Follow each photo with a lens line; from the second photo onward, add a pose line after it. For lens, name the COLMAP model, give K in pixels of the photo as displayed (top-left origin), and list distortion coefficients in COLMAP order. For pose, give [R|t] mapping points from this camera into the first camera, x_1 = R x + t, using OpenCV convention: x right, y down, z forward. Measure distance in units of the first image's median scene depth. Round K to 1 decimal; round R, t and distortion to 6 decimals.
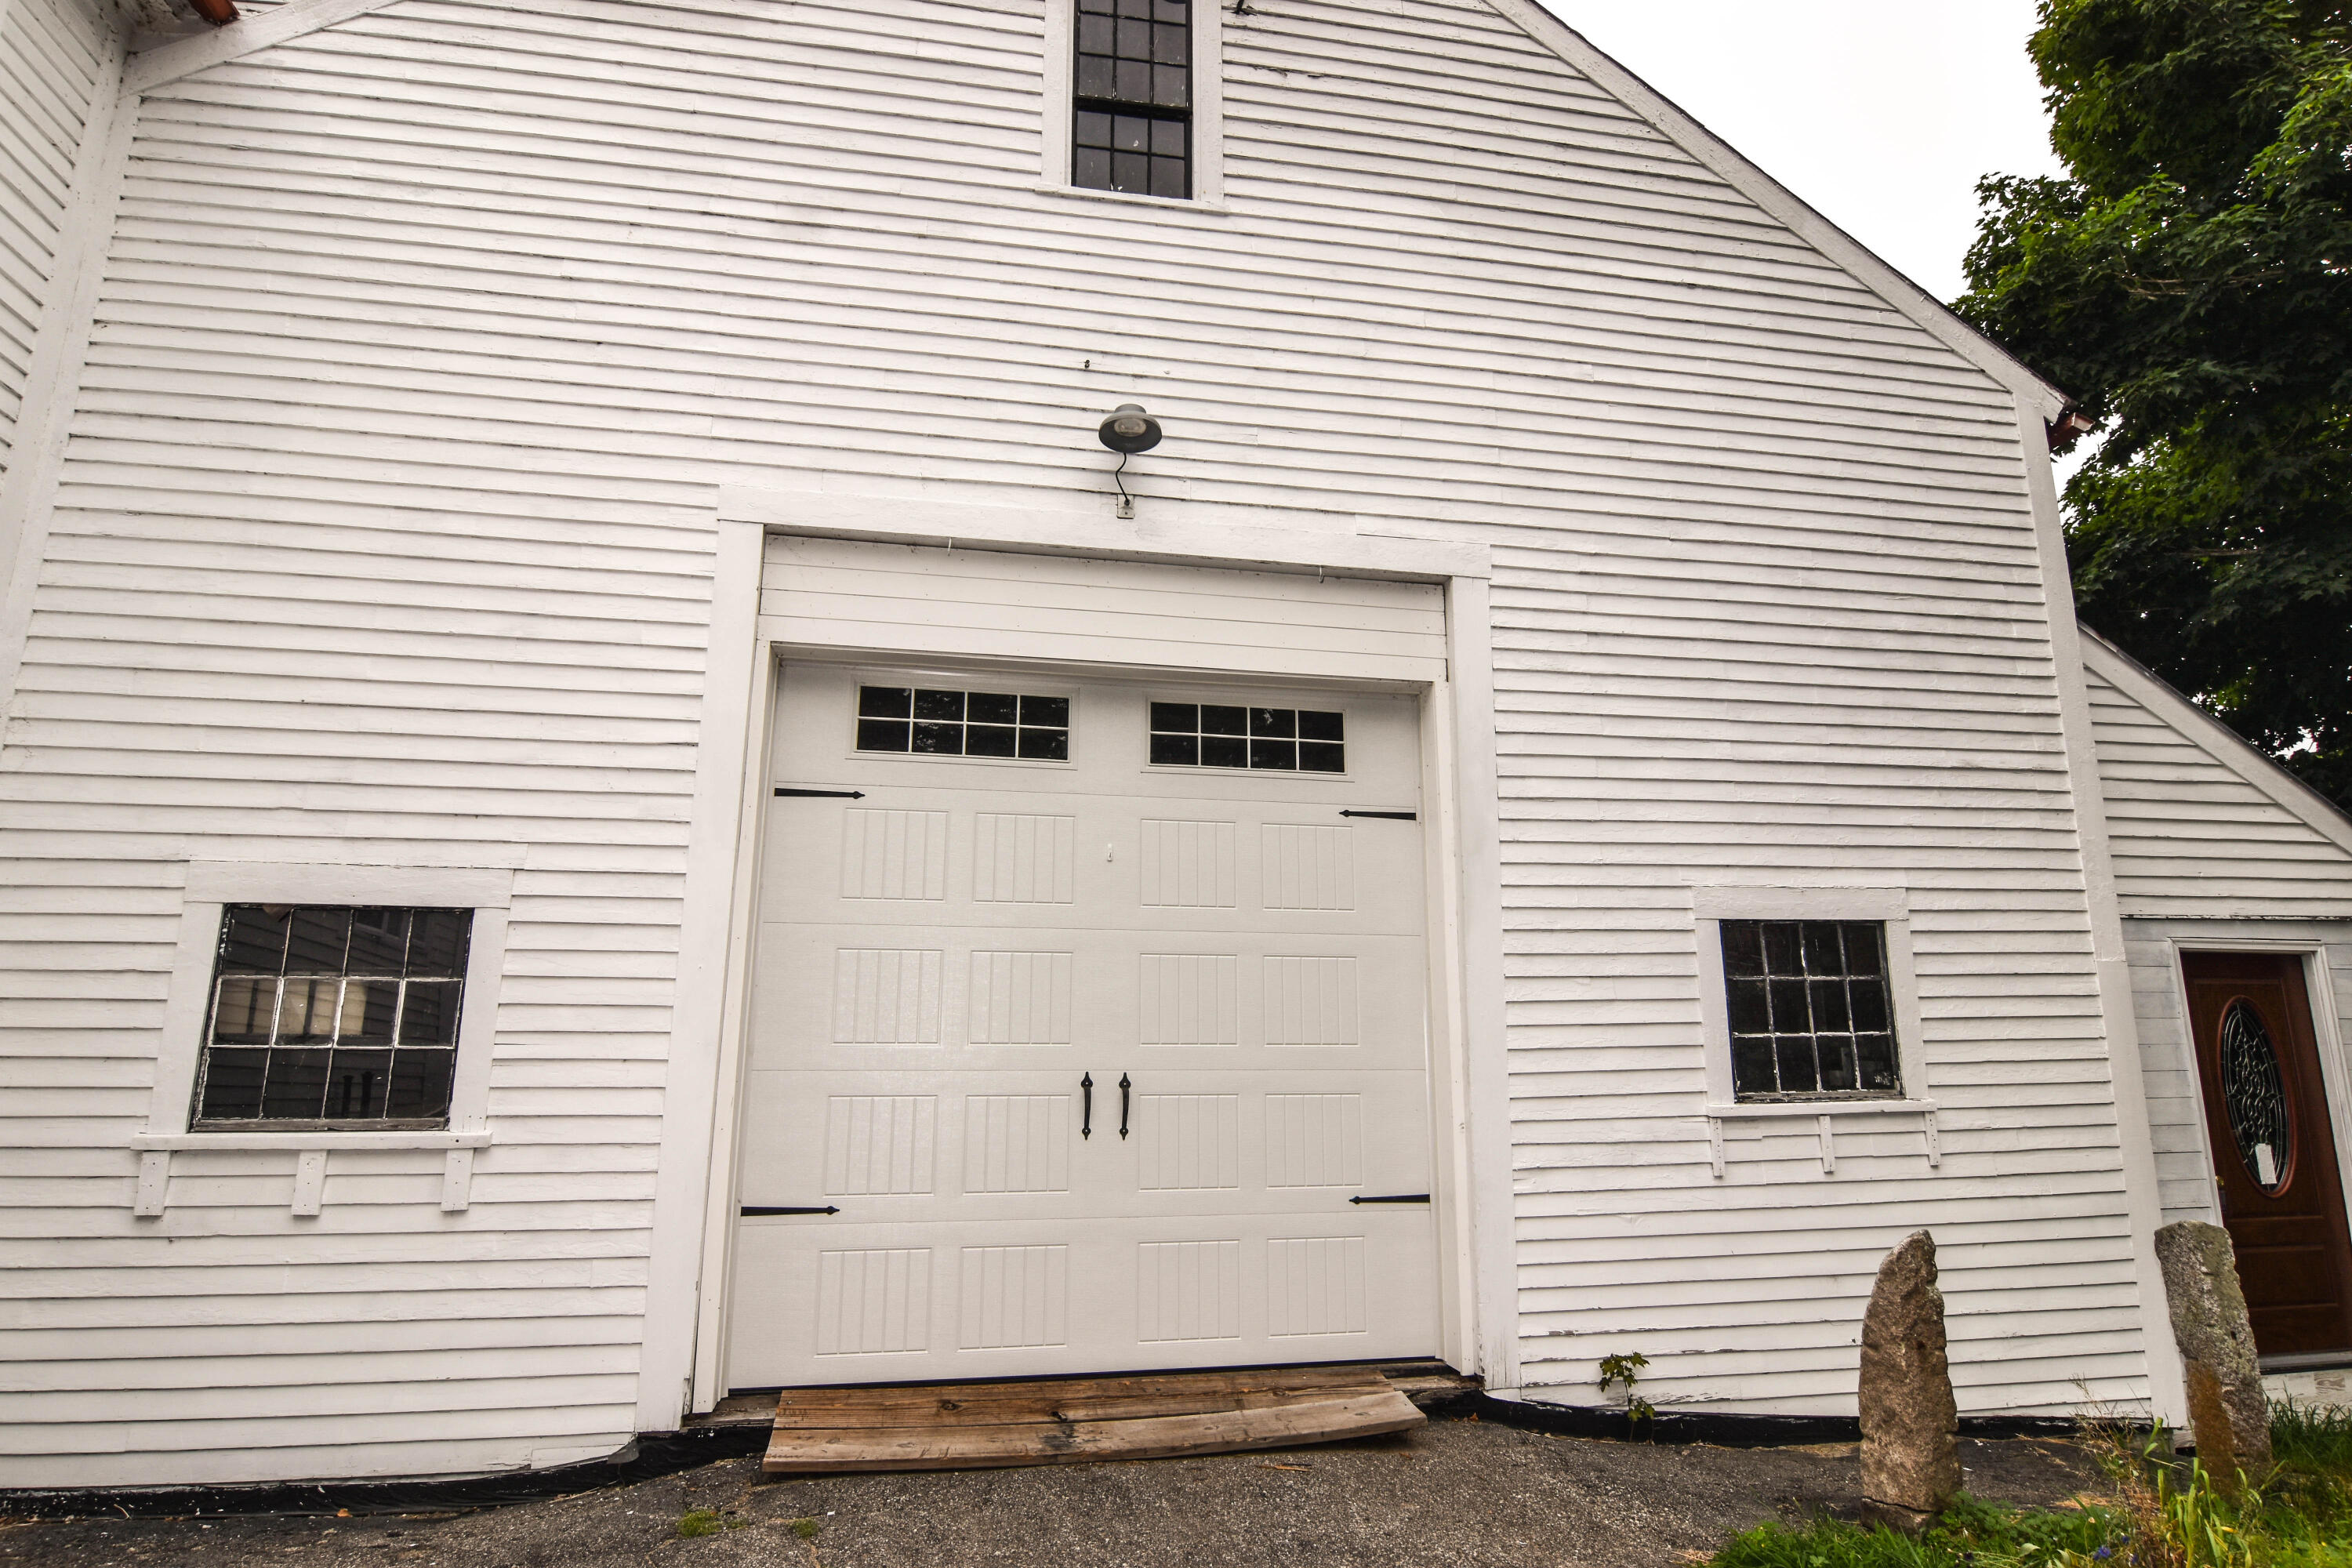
lens RADIAL K [[1280.5, 0, 1173.0], [0, 1280.5, 766.7], [0, 0, 1]] dist [-0.008020, -0.010338]
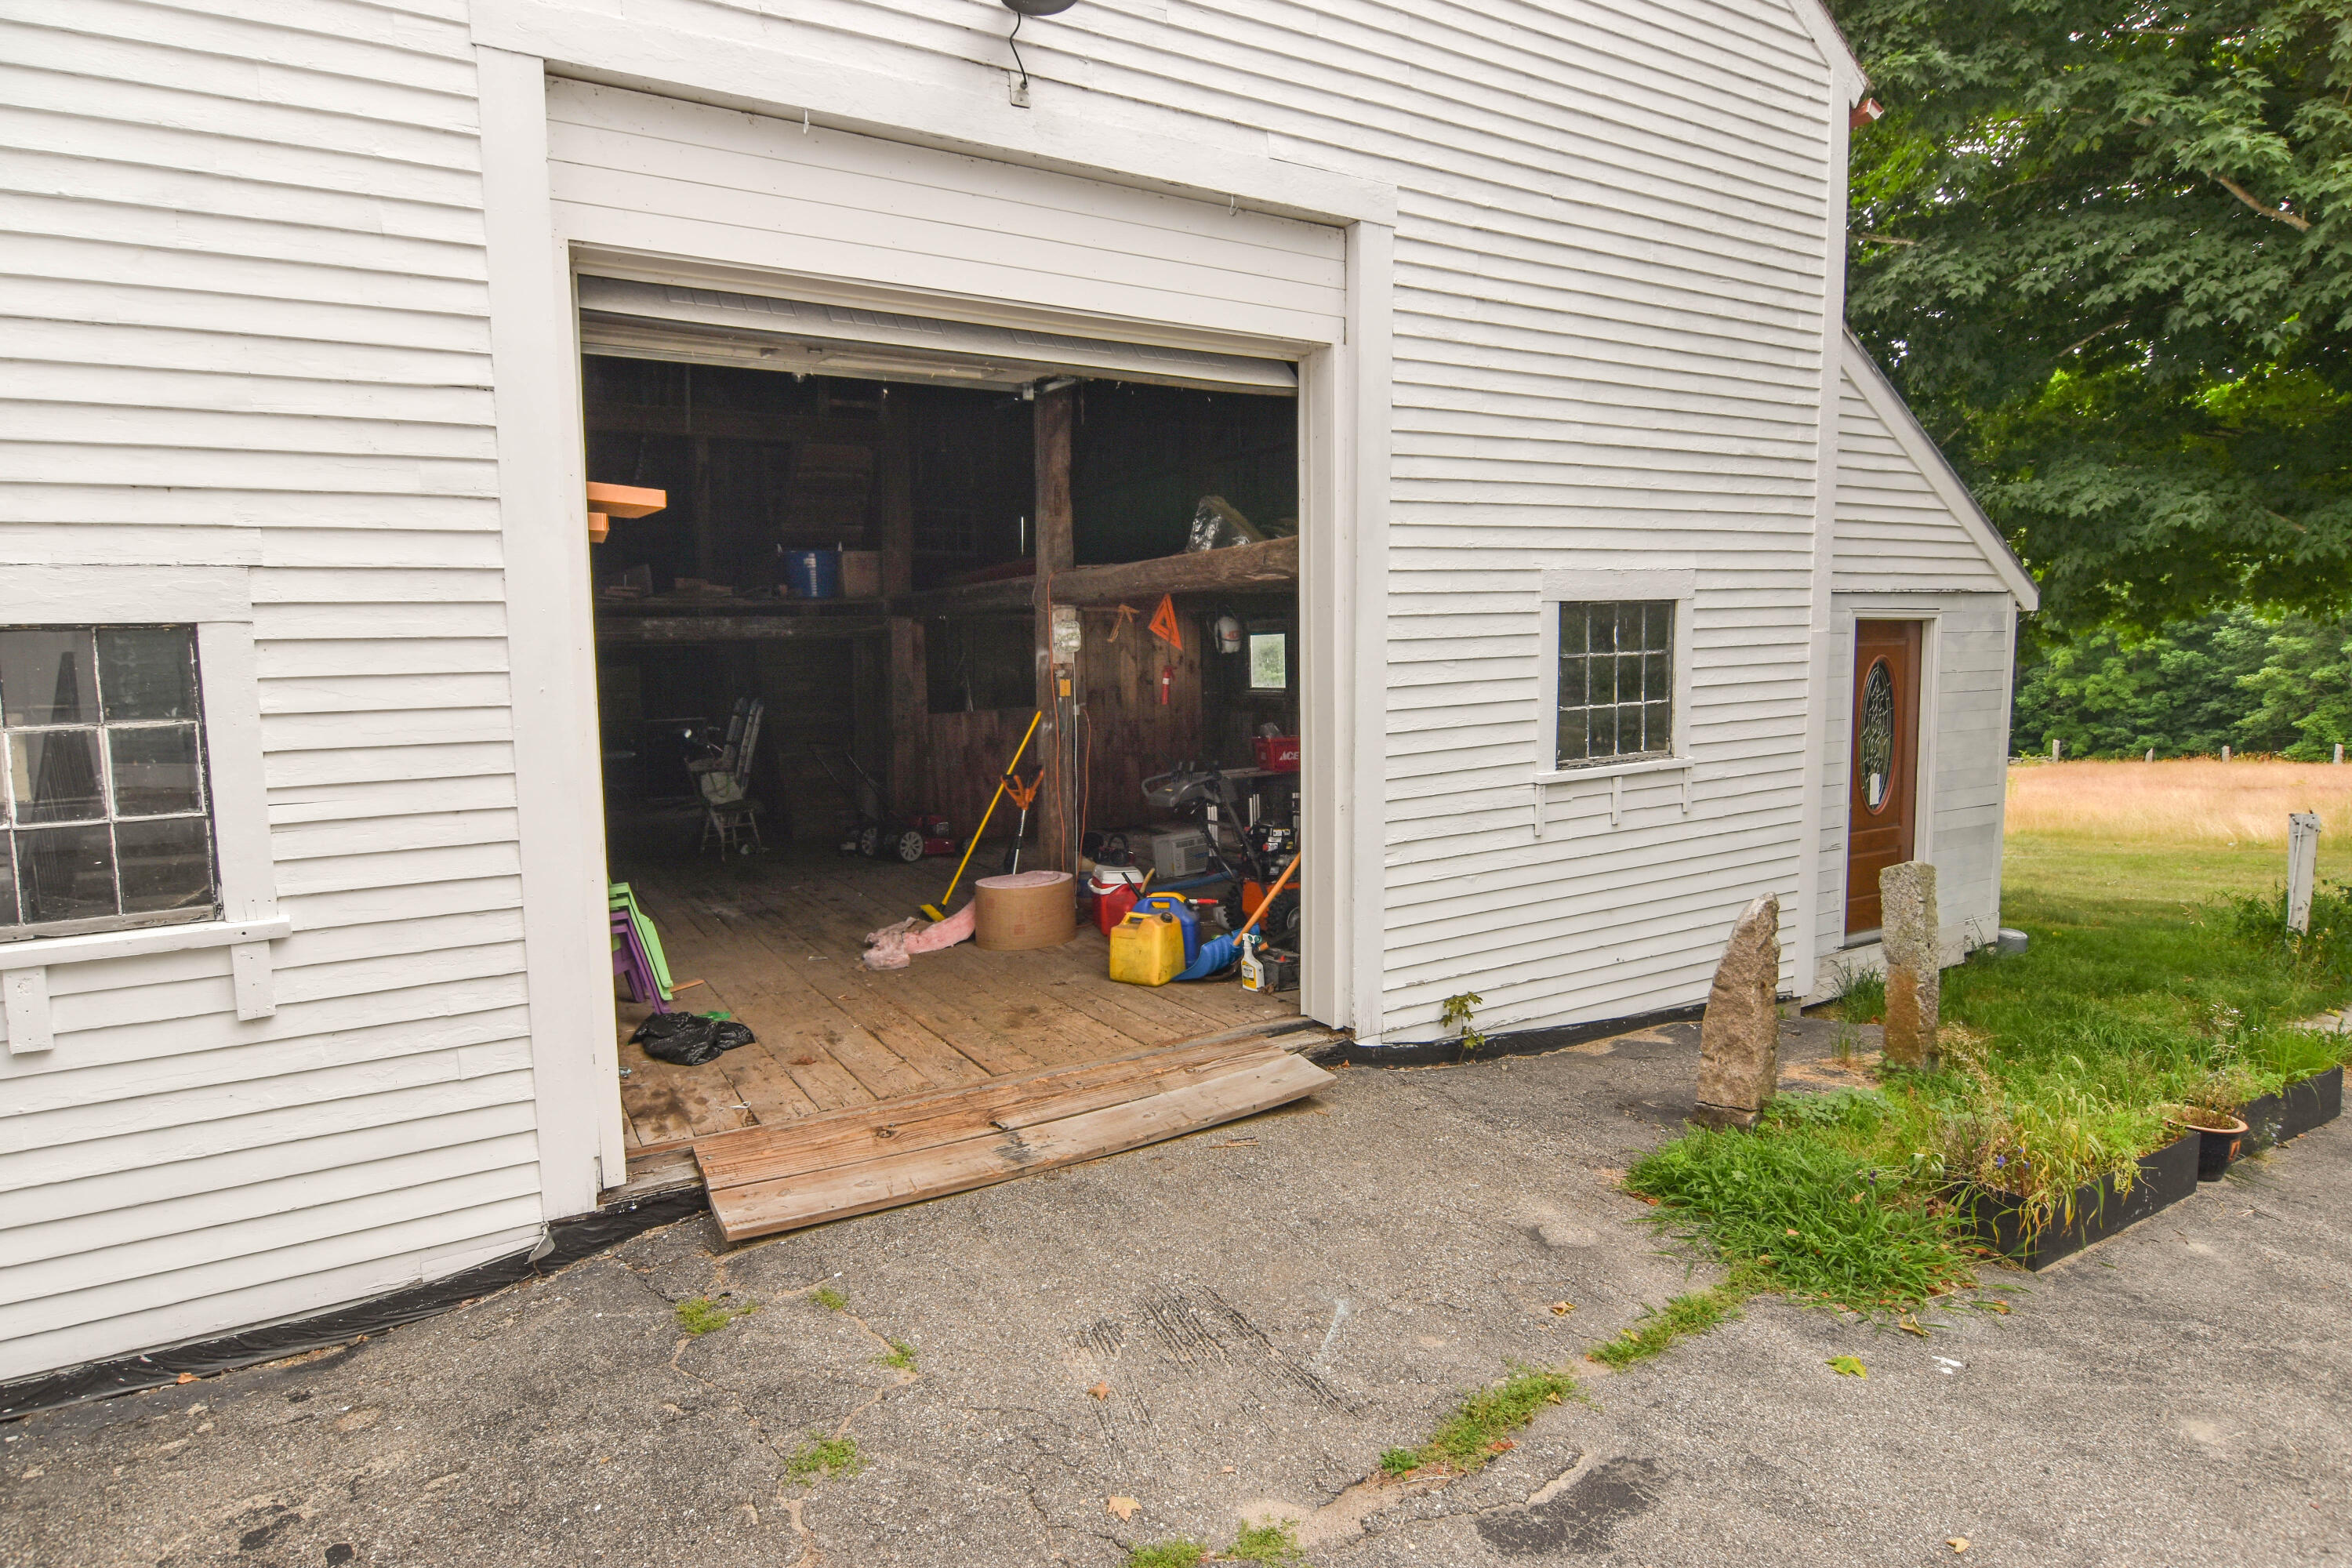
lens RADIAL K [[1303.8, 0, 1182.7], [0, 1303.8, 778.5], [0, 0, 1]] dist [-0.011522, -0.002698]
pose [[0.933417, -0.053742, 0.354746, -0.257730], [-0.062336, 0.949392, 0.307845, -0.054261], [-0.353338, -0.309461, 0.882829, 0.127329]]
